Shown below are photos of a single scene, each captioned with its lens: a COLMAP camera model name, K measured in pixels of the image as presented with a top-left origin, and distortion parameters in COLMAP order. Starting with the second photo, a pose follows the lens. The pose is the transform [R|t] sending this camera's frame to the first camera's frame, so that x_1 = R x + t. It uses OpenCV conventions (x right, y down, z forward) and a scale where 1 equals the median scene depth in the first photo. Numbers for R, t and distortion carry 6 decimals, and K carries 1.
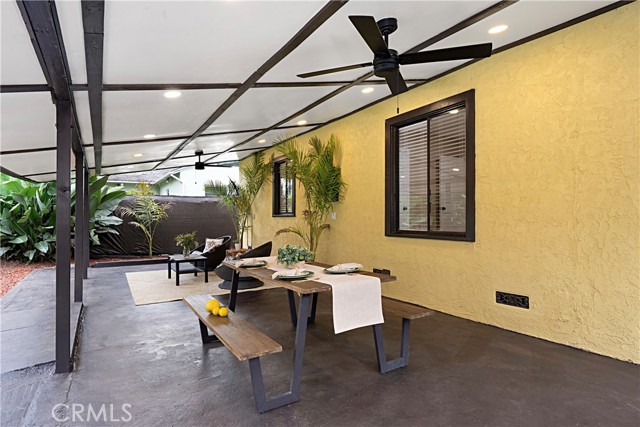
lens RADIAL K [[356.1, 0, 319.8], [0, 356.1, 216.7], [0, 0, 1]] dist [-0.003364, -0.000400]
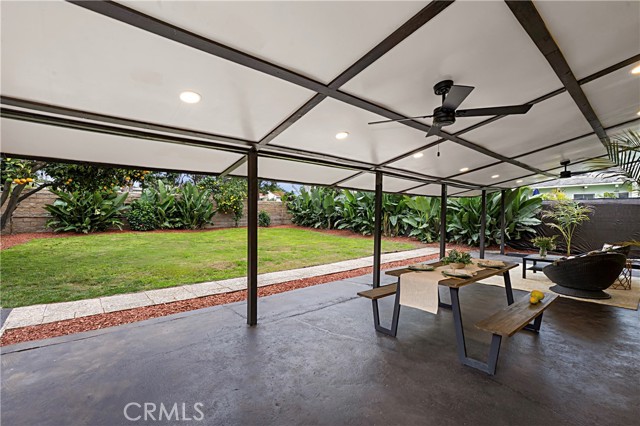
lens RADIAL K [[283.8, 0, 320.0], [0, 283.8, 213.0], [0, 0, 1]] dist [-0.001220, -0.000114]
pose [[0.150127, 0.003210, -0.988662, 0.357559], [-0.001873, 0.999994, 0.002962, -0.025736], [0.988665, 0.001407, 0.150132, 0.123928]]
